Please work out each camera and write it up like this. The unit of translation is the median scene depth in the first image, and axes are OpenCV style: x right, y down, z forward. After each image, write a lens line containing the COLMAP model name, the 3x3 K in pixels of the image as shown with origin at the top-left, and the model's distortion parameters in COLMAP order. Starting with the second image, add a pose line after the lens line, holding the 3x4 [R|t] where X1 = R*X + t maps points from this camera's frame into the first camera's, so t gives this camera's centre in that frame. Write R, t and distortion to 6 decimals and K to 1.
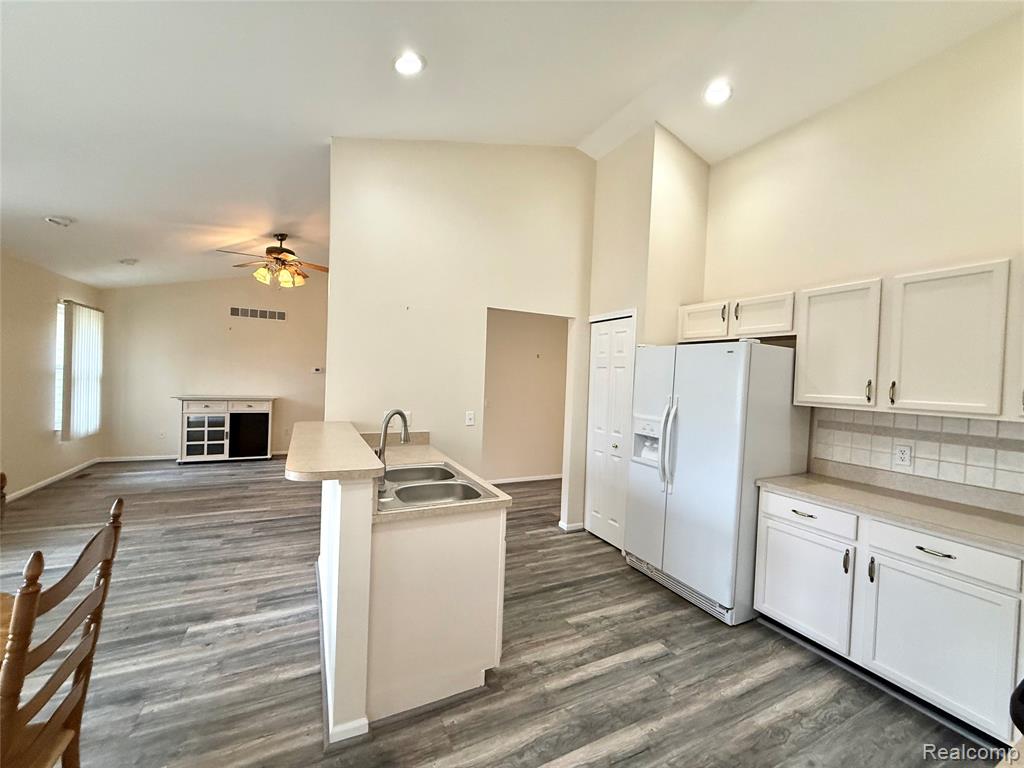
lens RADIAL K [[409.0, 0, 509.5], [0, 409.0, 383.9], [0, 0, 1]] dist [0.000473, 0.000142]
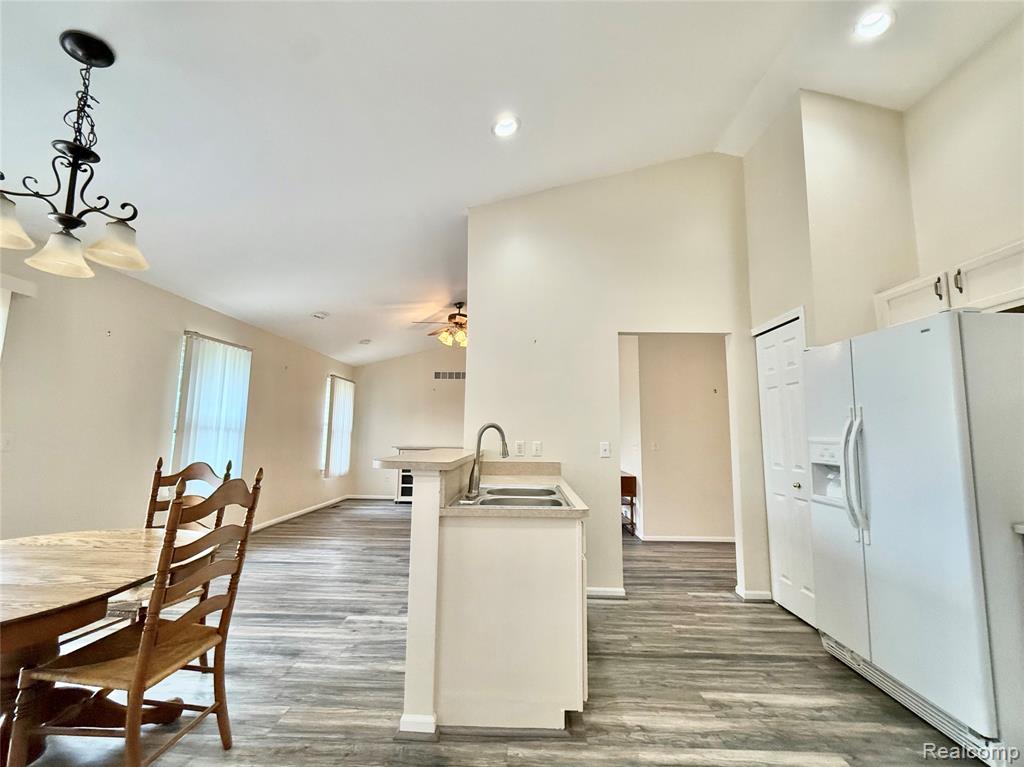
lens RADIAL K [[425.0, 0, 514.3], [0, 425.0, 383.6], [0, 0, 1]] dist [0.000738, -0.000020]
pose [[0.884418, -0.085502, -0.458796, 0.208138], [0.014480, 0.987628, -0.156144, 0.097477], [0.466471, 0.131453, 0.874714, 0.040678]]
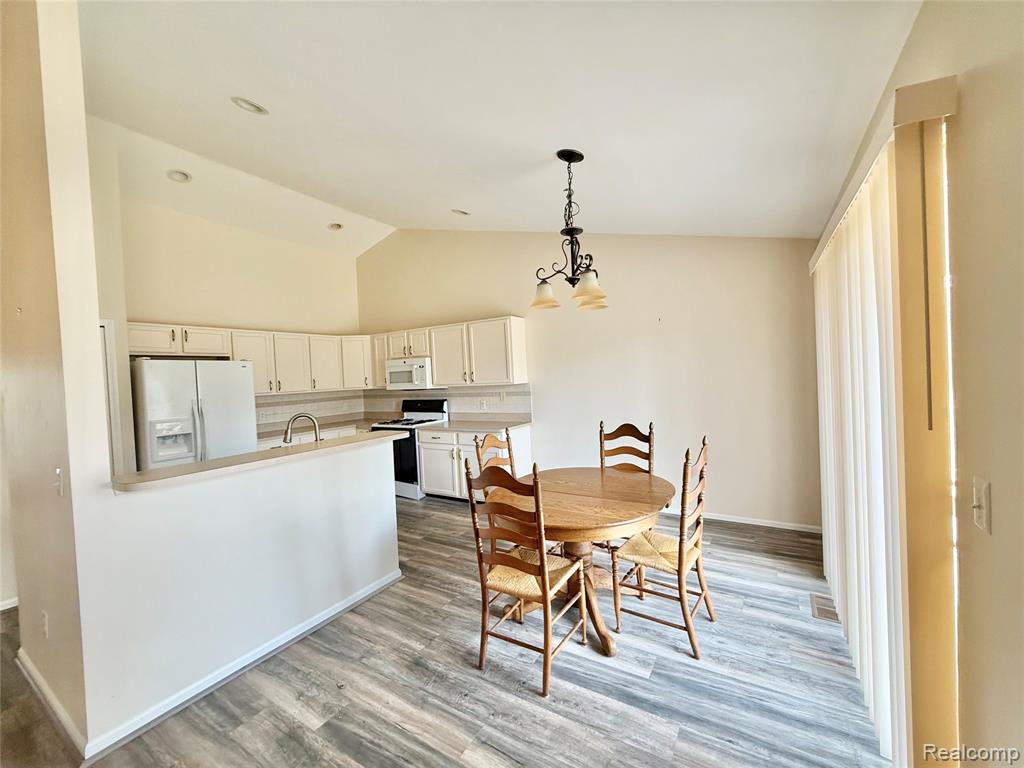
lens RADIAL K [[404.7, 0, 512.0], [0, 404.7, 384.0], [0, 0, 1]] dist [-0.001010, -0.000037]
pose [[-0.528208, -0.032682, 0.848486, -1.221243], [0.041922, 0.997037, 0.064501, -0.057498], [-0.848079, 0.069641, -0.525273, 0.798899]]
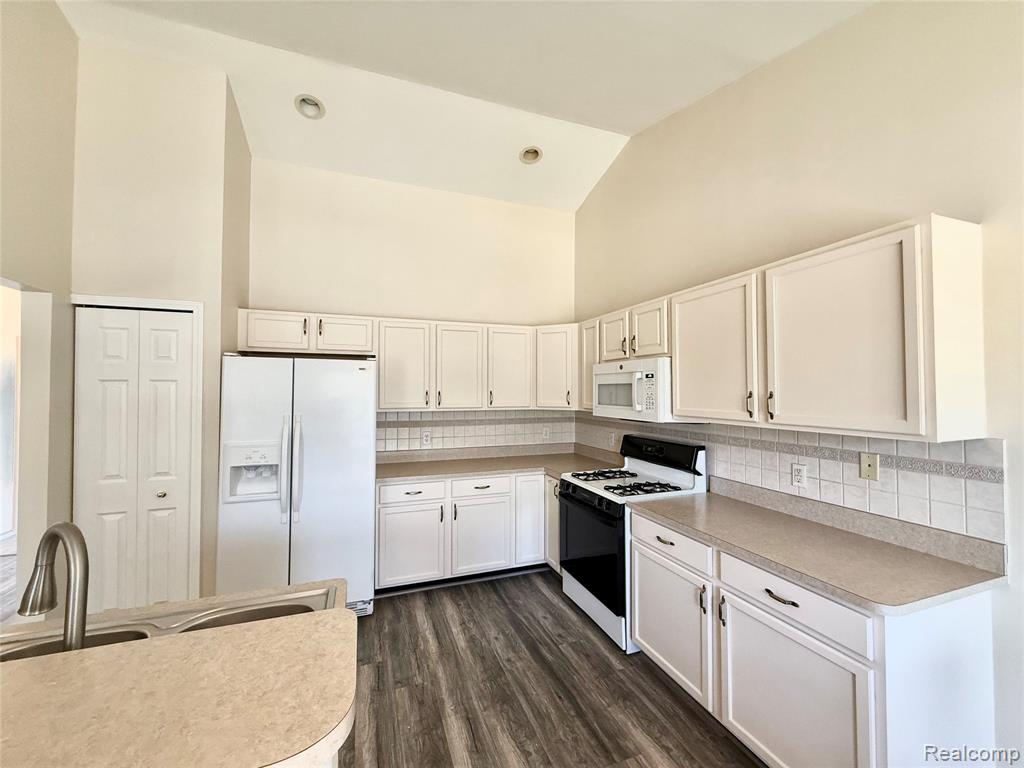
lens RADIAL K [[409.0, 0, 509.5], [0, 409.0, 383.9], [0, 0, 1]] dist [0.000473, 0.000142]
pose [[0.114989, -0.021539, 0.993133, -0.431732], [0.022554, 0.999564, 0.019067, -0.042498], [-0.993111, 0.020207, 0.115424, 0.406223]]
